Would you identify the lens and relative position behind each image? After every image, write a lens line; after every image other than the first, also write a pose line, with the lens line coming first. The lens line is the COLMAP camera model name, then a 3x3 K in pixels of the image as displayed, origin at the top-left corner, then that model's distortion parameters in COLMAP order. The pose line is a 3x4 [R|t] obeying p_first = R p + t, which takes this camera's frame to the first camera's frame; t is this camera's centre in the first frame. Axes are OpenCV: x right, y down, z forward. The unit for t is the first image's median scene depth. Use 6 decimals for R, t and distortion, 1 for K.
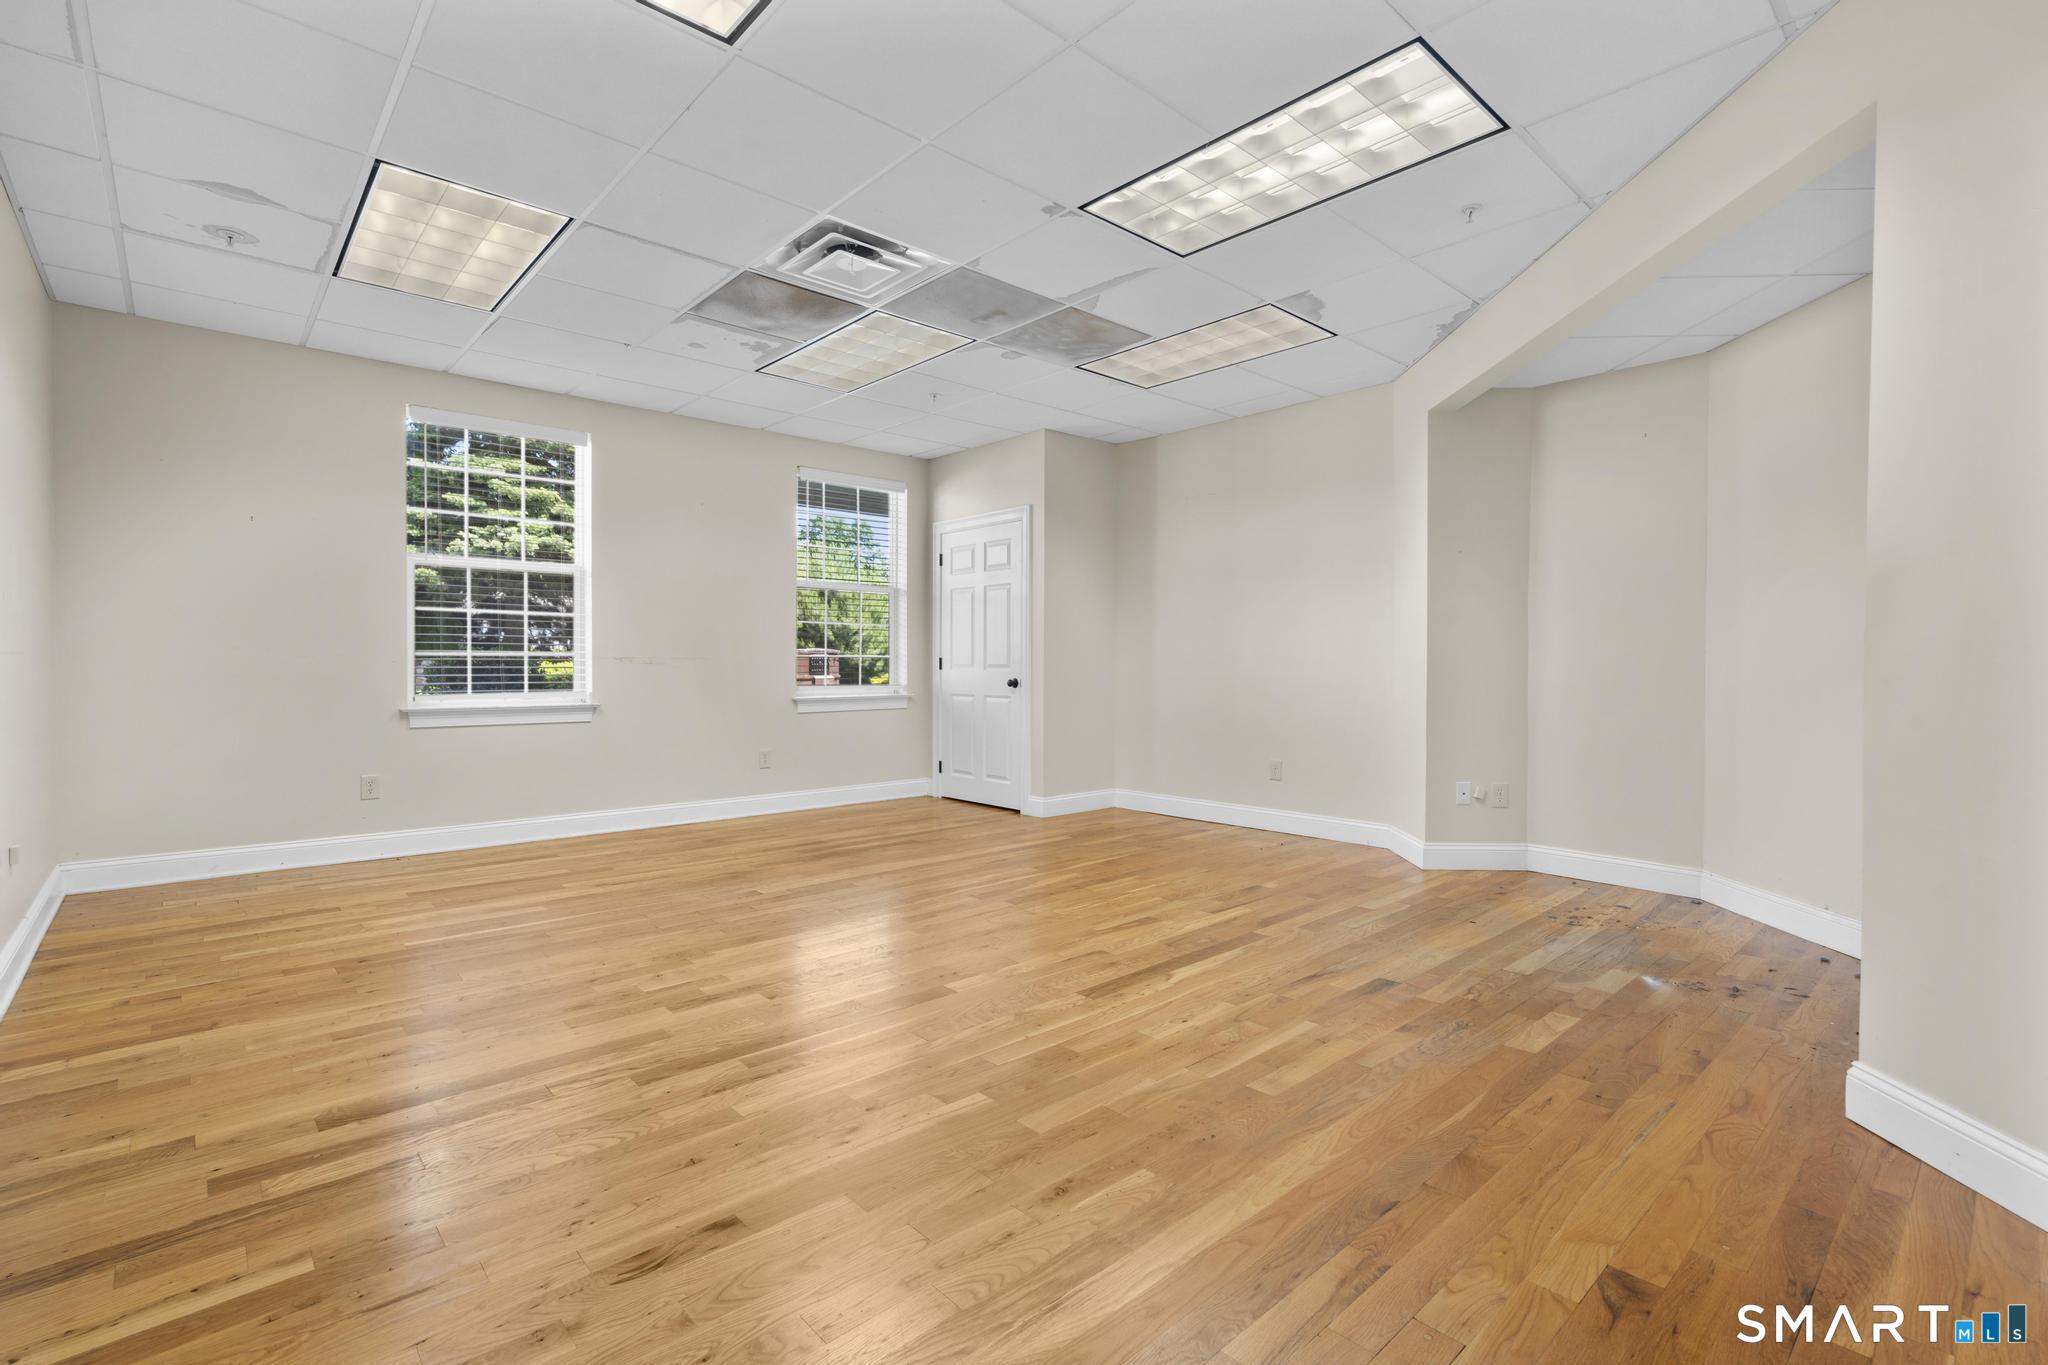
lens RADIAL K [[925.8, 0, 1026.6], [0, 925.8, 677.8], [0, 0, 1]] dist [-0.006533, 0.003194]
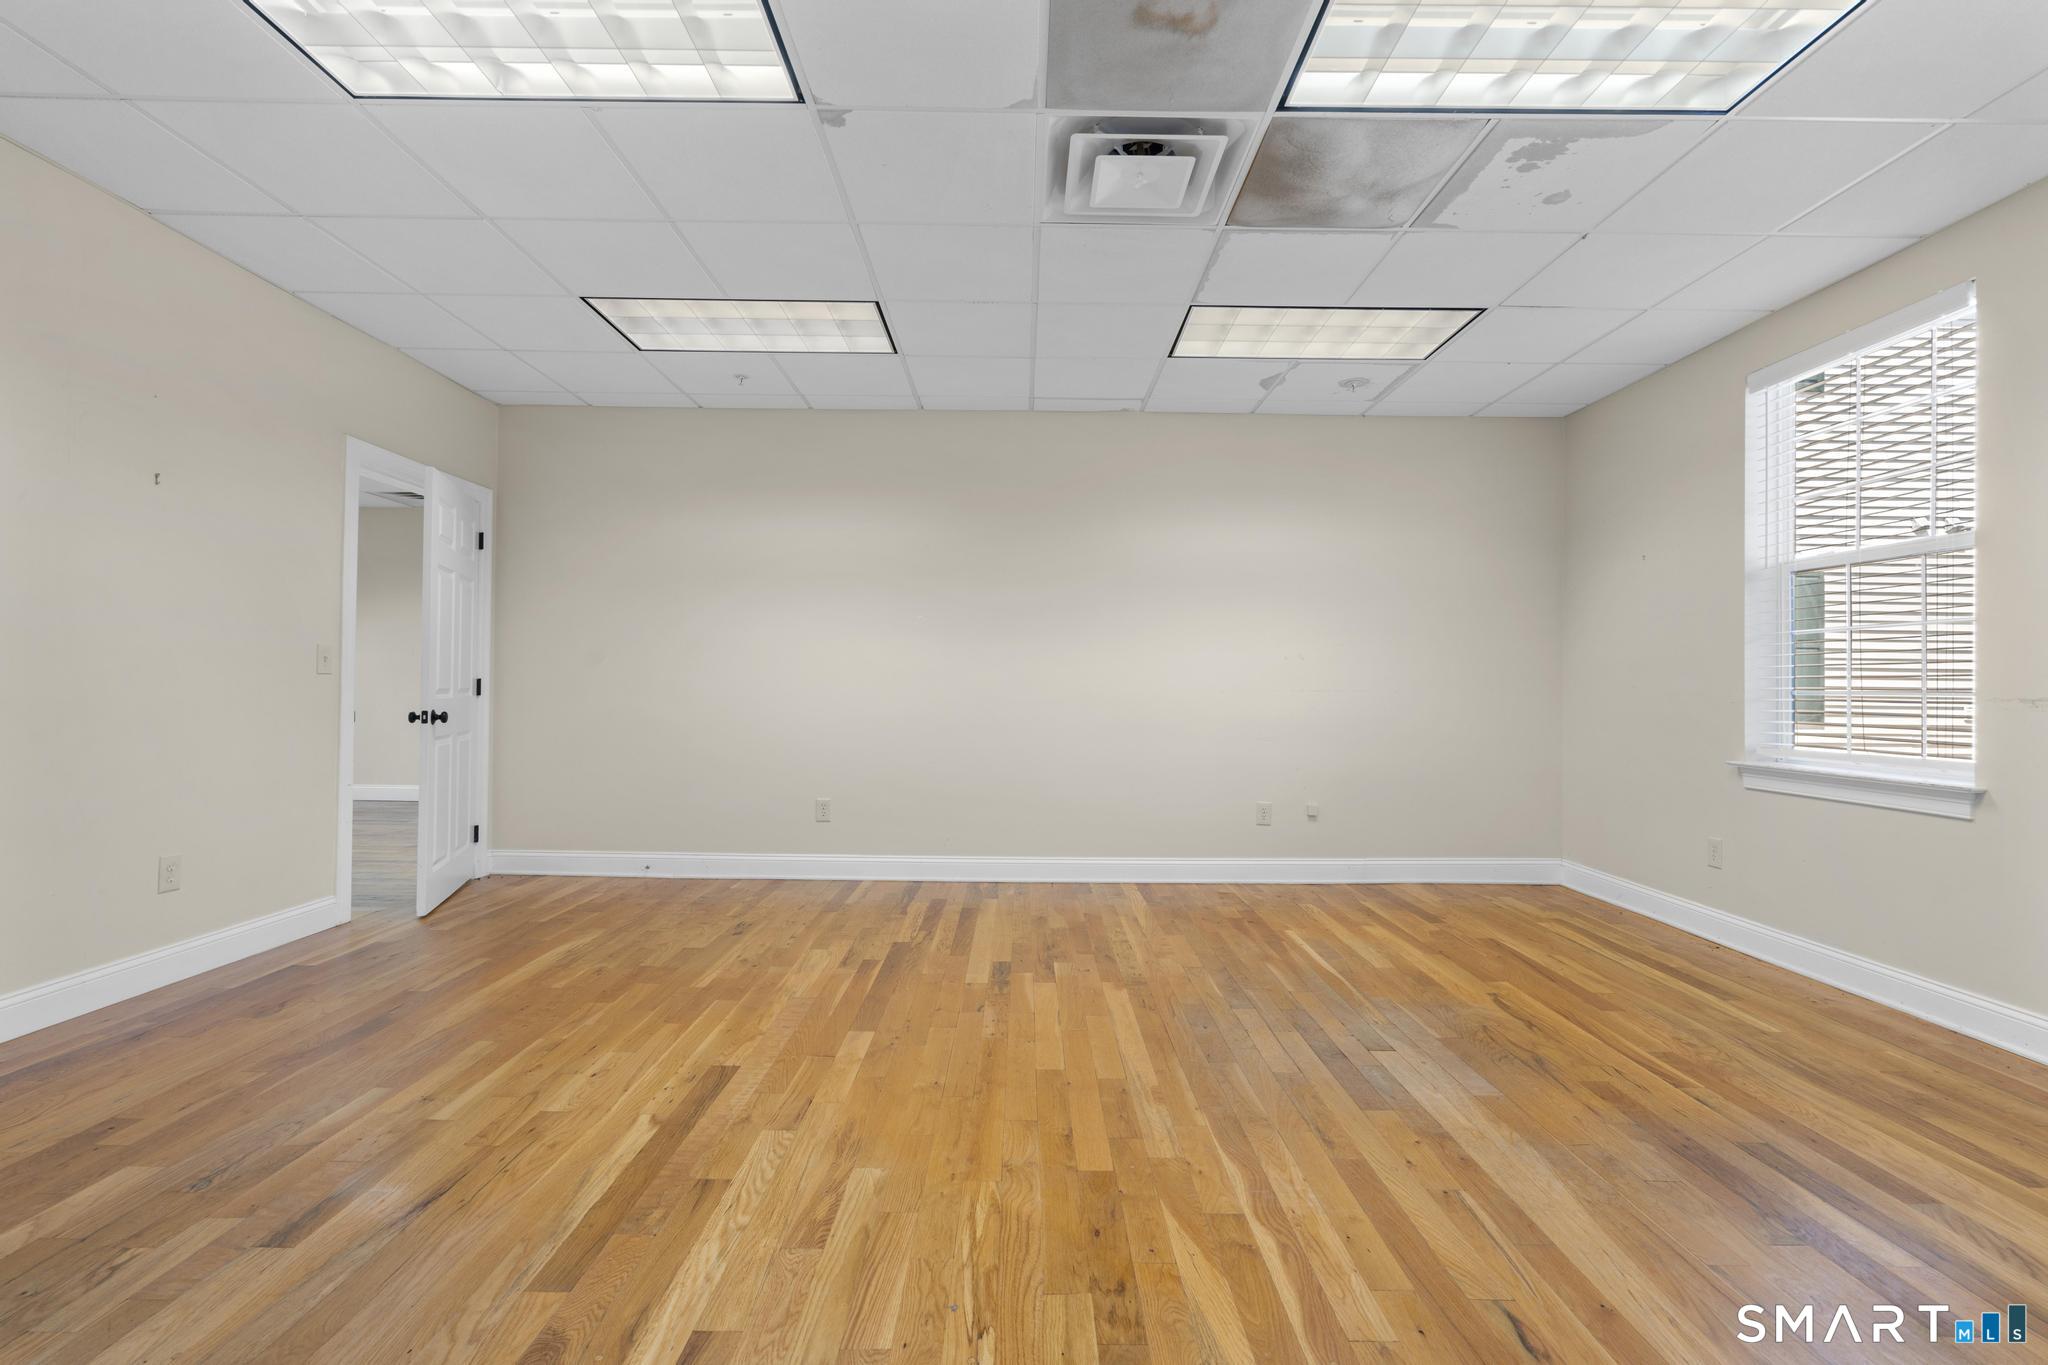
lens RADIAL K [[925.8, 0, 1026.6], [0, 925.8, 677.8], [0, 0, 1]] dist [-0.006533, 0.003194]
pose [[-0.670880, -0.019000, -0.741323, 0.492669], [-0.025622, 0.999669, -0.002433, -0.032317], [0.741123, 0.017362, -0.671144, 1.660797]]
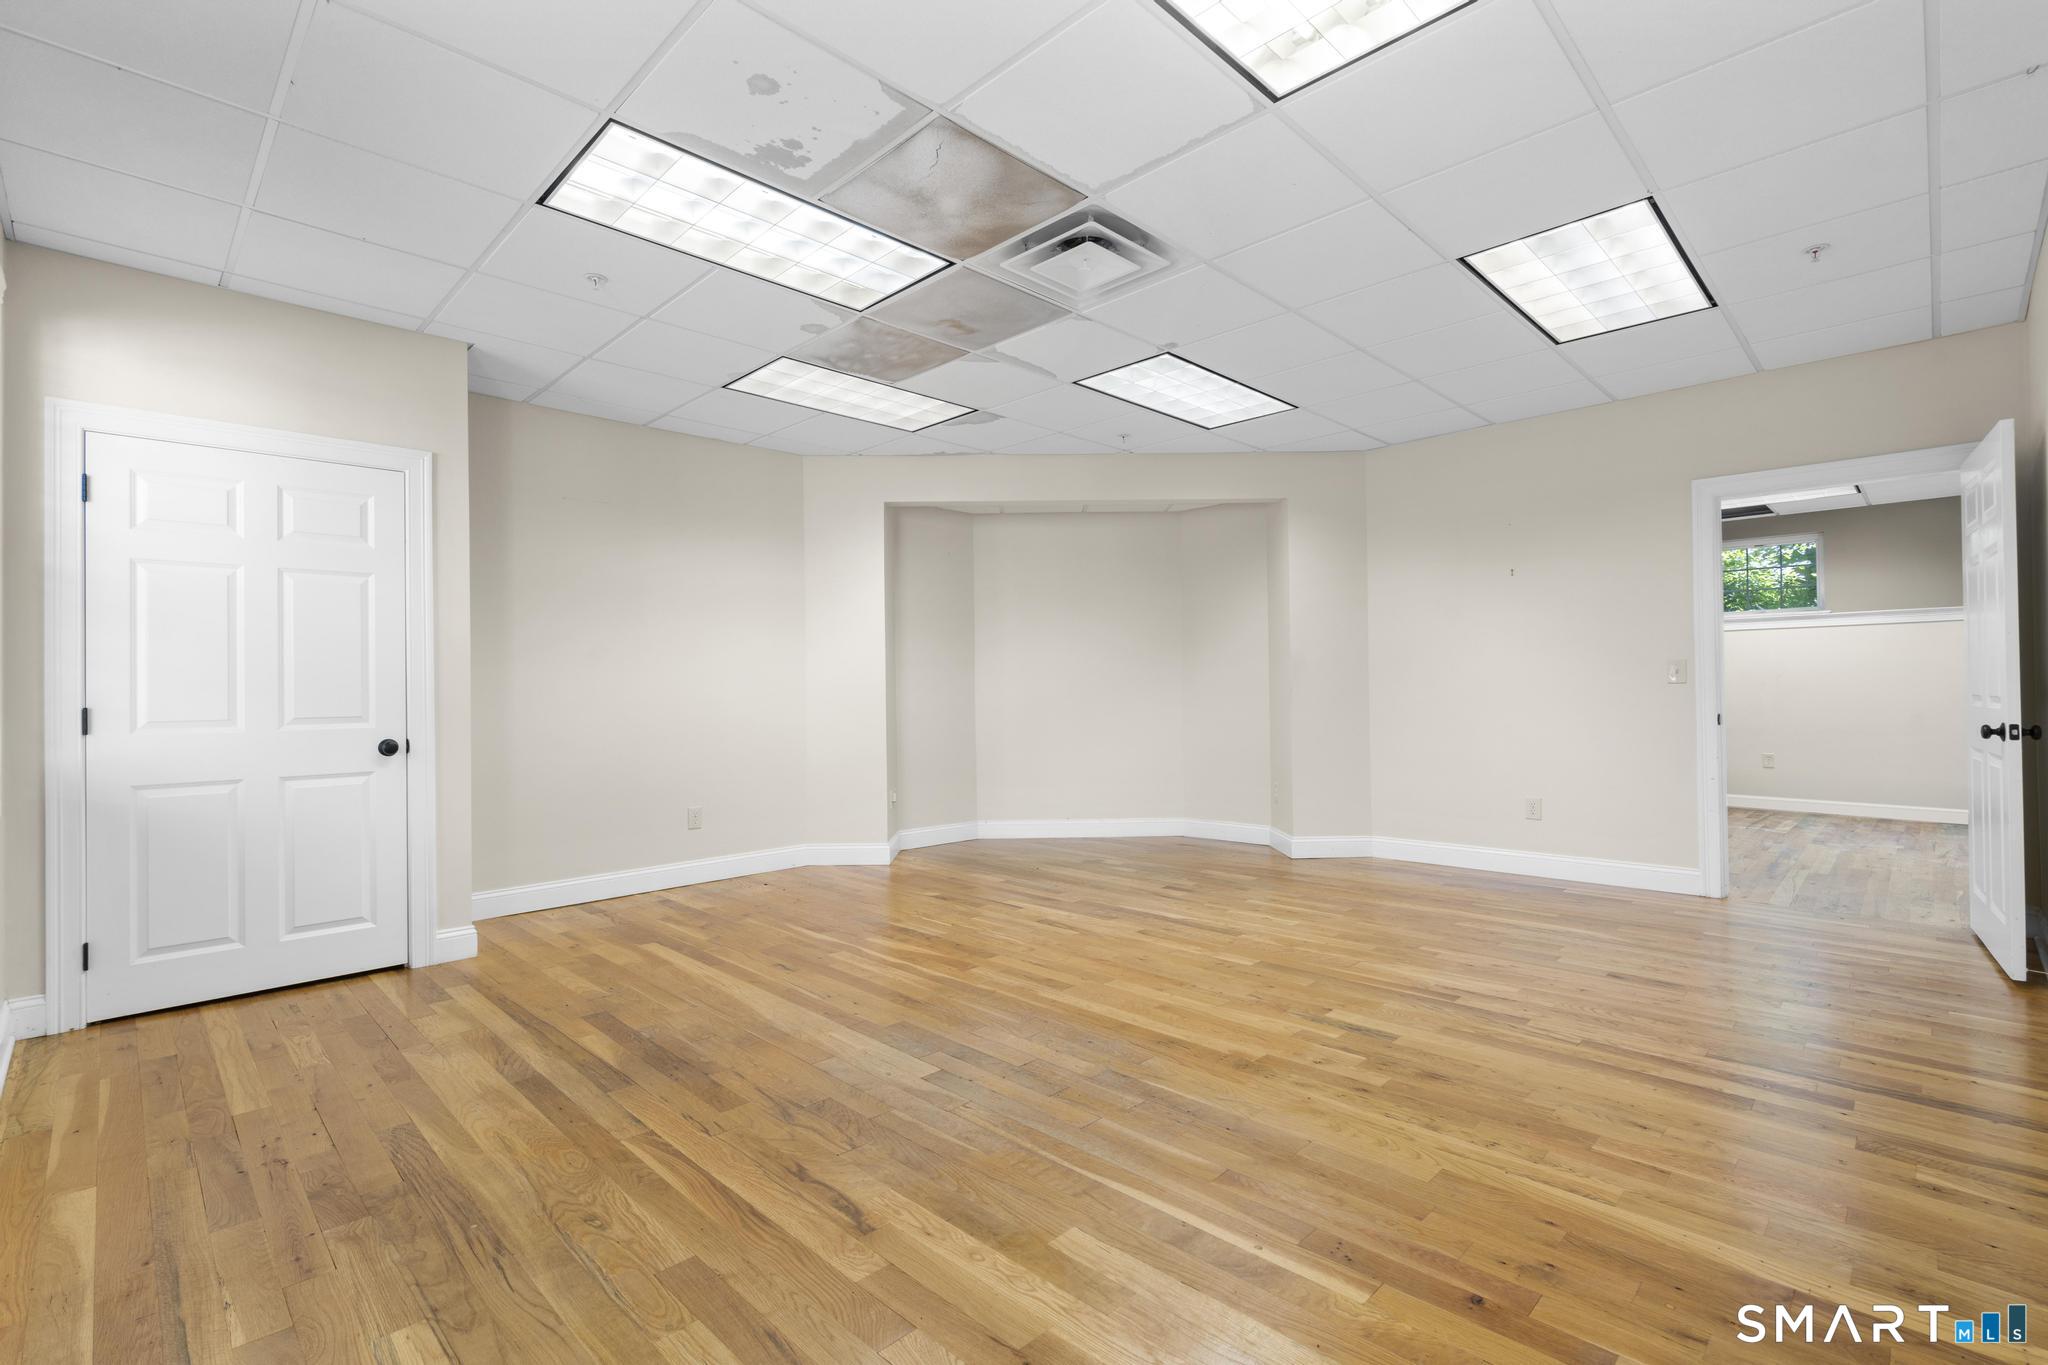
lens RADIAL K [[925.8, 0, 1026.6], [0, 925.8, 677.8], [0, 0, 1]] dist [-0.006533, 0.003194]
pose [[-0.048308, 0.011822, 0.998763, -1.233790], [0.028948, 0.999526, -0.010431, -0.040778], [-0.998413, 0.028409, -0.048628, 1.275249]]
